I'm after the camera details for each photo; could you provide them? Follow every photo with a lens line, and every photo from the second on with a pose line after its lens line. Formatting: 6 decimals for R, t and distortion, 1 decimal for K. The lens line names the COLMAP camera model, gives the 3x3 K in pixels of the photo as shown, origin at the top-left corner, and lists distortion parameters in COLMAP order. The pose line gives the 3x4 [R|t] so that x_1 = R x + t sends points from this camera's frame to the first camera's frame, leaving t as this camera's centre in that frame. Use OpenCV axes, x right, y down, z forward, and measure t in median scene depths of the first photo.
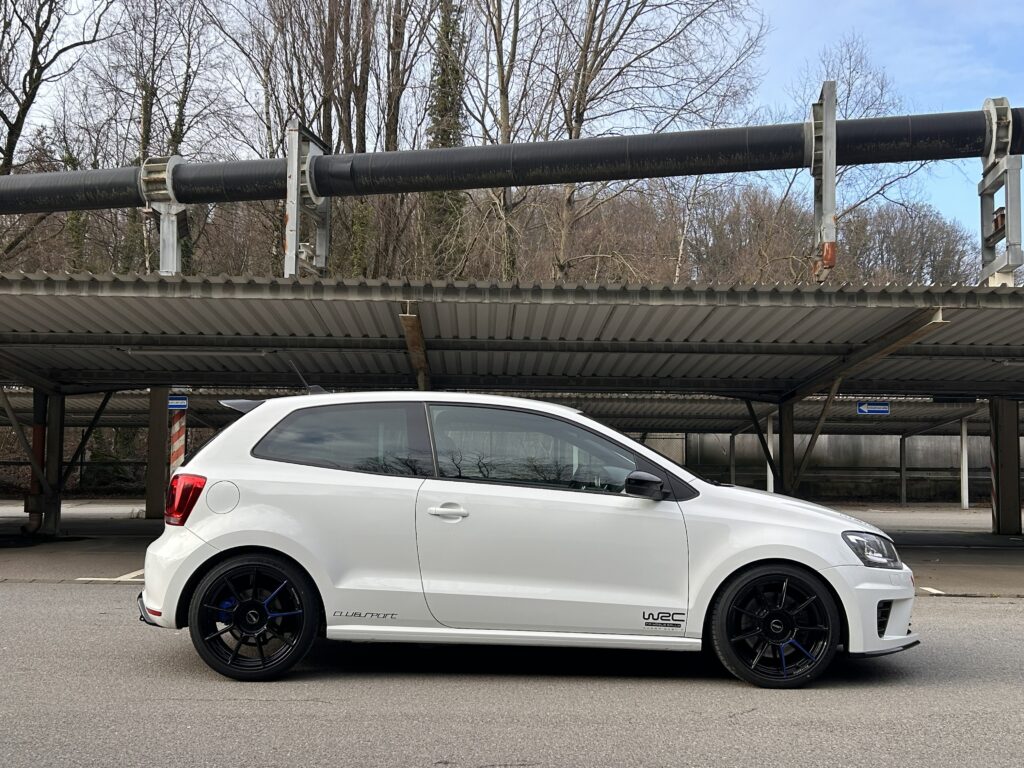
lens RADIAL K [[1094.2, 0, 508.7], [0, 1094.2, 376.6], [0, 0, 1]] dist [0.037170, 0.000000]
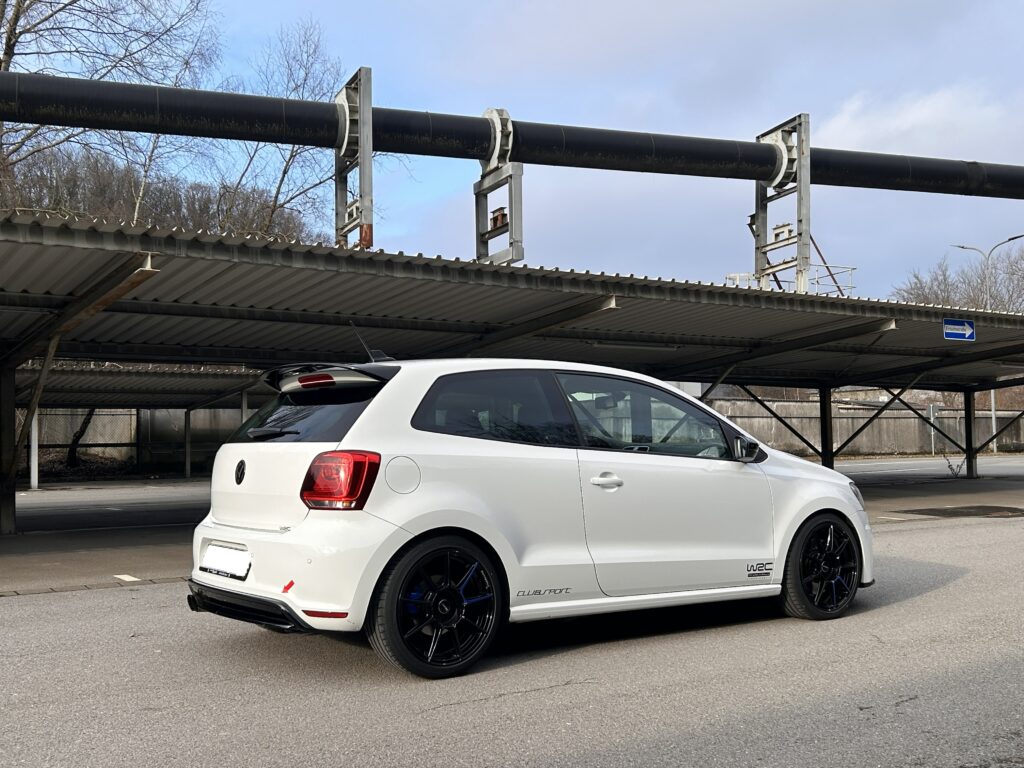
lens RADIAL K [[1094.2, 0, 507.5], [0, 1094.2, 394.0], [0, 0, 1]] dist [0.037170, 0.000000]
pose [[0.822787, 0.003532, 0.568339, -0.337165], [-0.024595, 0.999265, 0.029396, 0.008799], [-0.567817, -0.038165, 0.822269, 0.116960]]
